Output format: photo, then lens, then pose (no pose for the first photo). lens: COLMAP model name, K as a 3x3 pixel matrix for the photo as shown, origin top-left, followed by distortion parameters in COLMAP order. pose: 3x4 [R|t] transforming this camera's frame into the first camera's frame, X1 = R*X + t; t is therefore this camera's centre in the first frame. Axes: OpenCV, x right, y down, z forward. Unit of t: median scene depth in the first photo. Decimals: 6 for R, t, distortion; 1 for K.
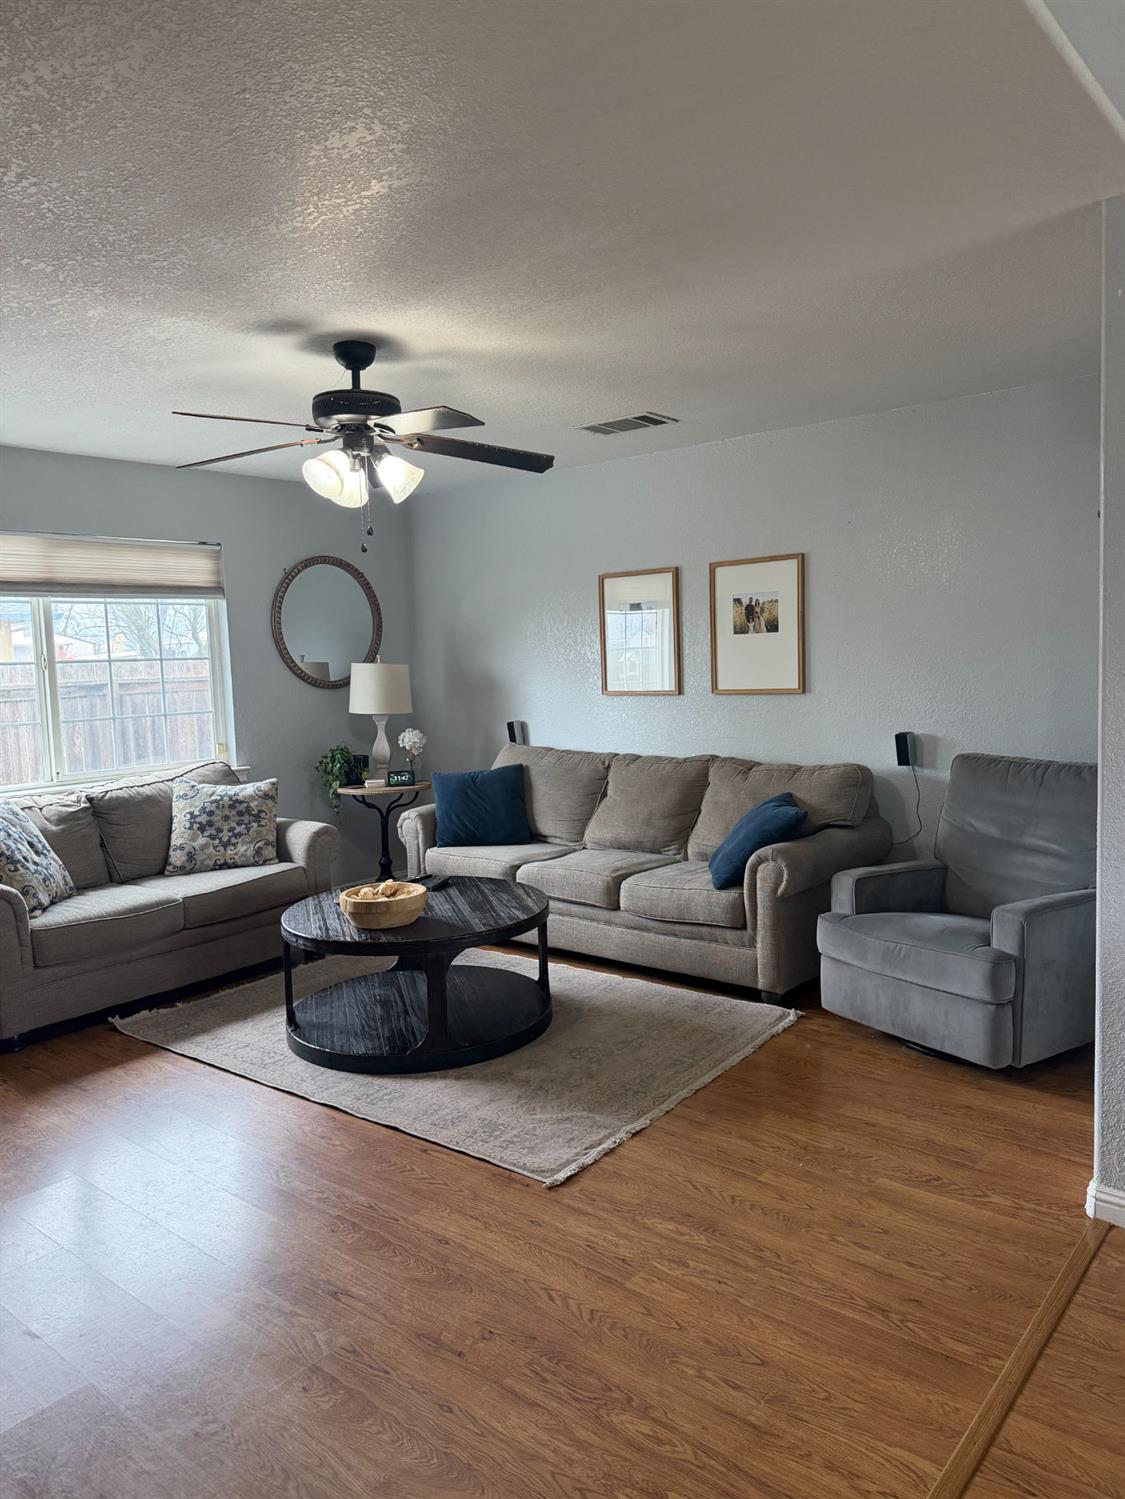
lens RADIAL K [[1057.6, 0, 562.5], [0, 1057.6, 749.5], [0, 0, 1]] dist [0.127360, -0.204762]
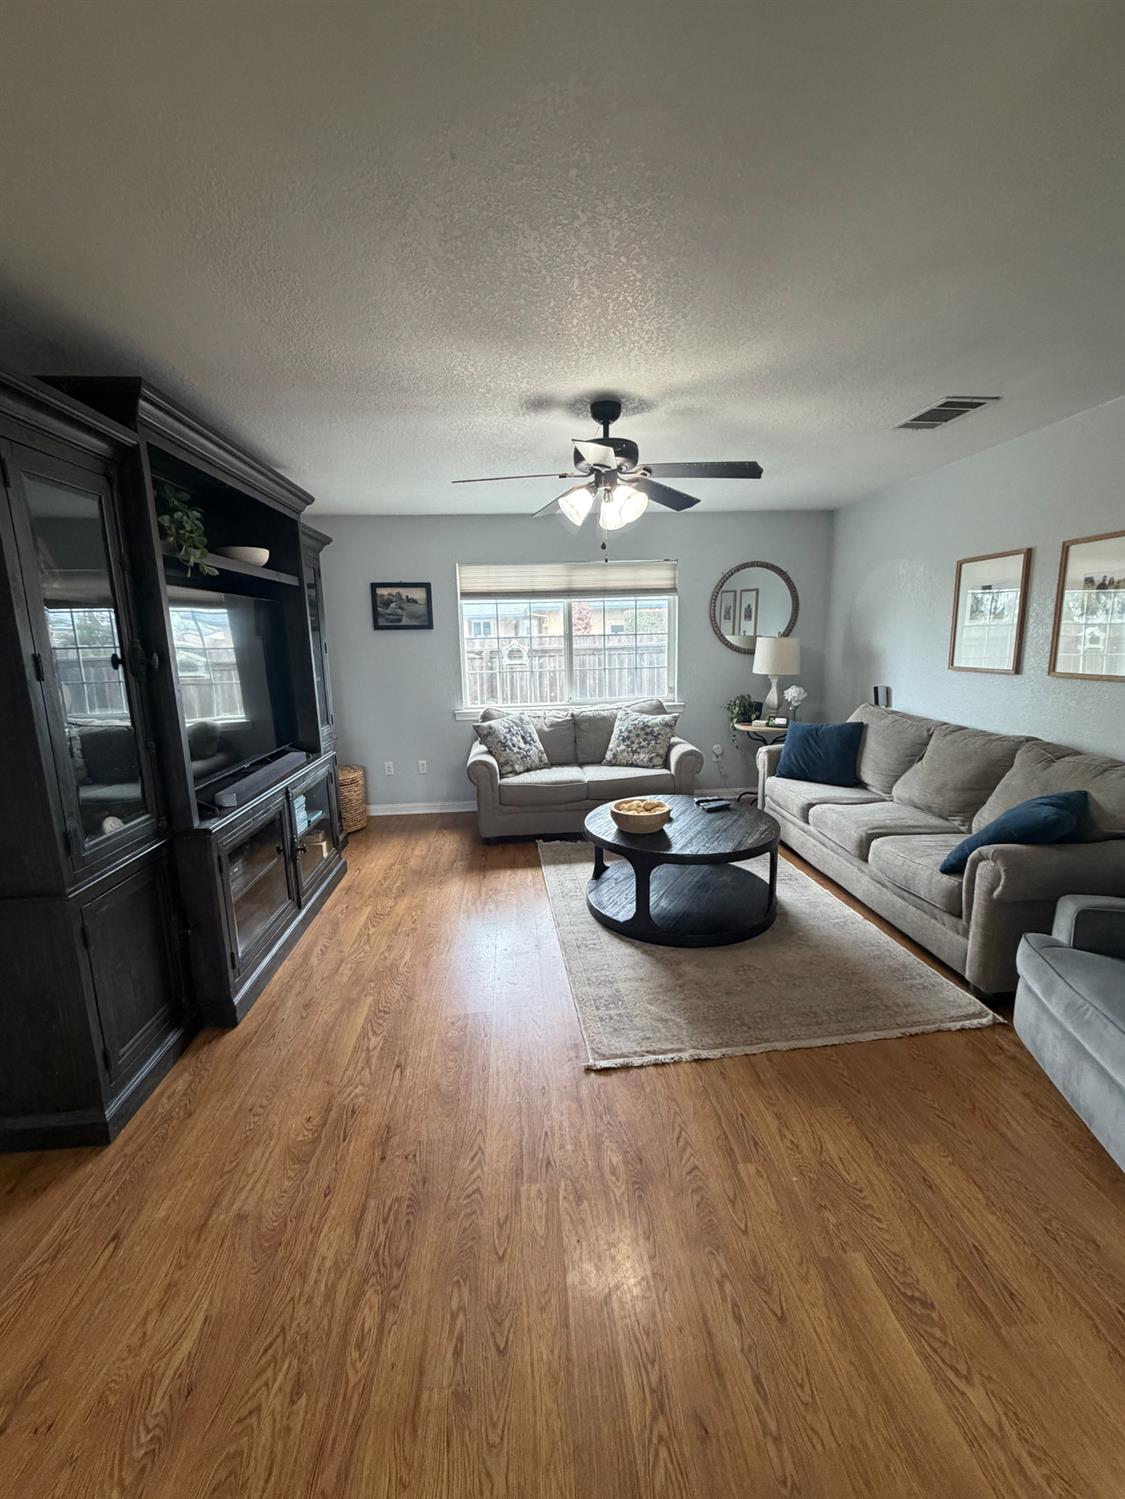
lens RADIAL K [[597.5, 0, 562.6], [0, 597.5, 743.0], [0, 0, 1]] dist [-0.000112, 0.000663]
pose [[0.694770, 0.141974, -0.705080, 0.269208], [-0.062618, 0.988541, 0.137349, -0.045848], [0.716501, -0.051275, 0.695699, 0.327845]]
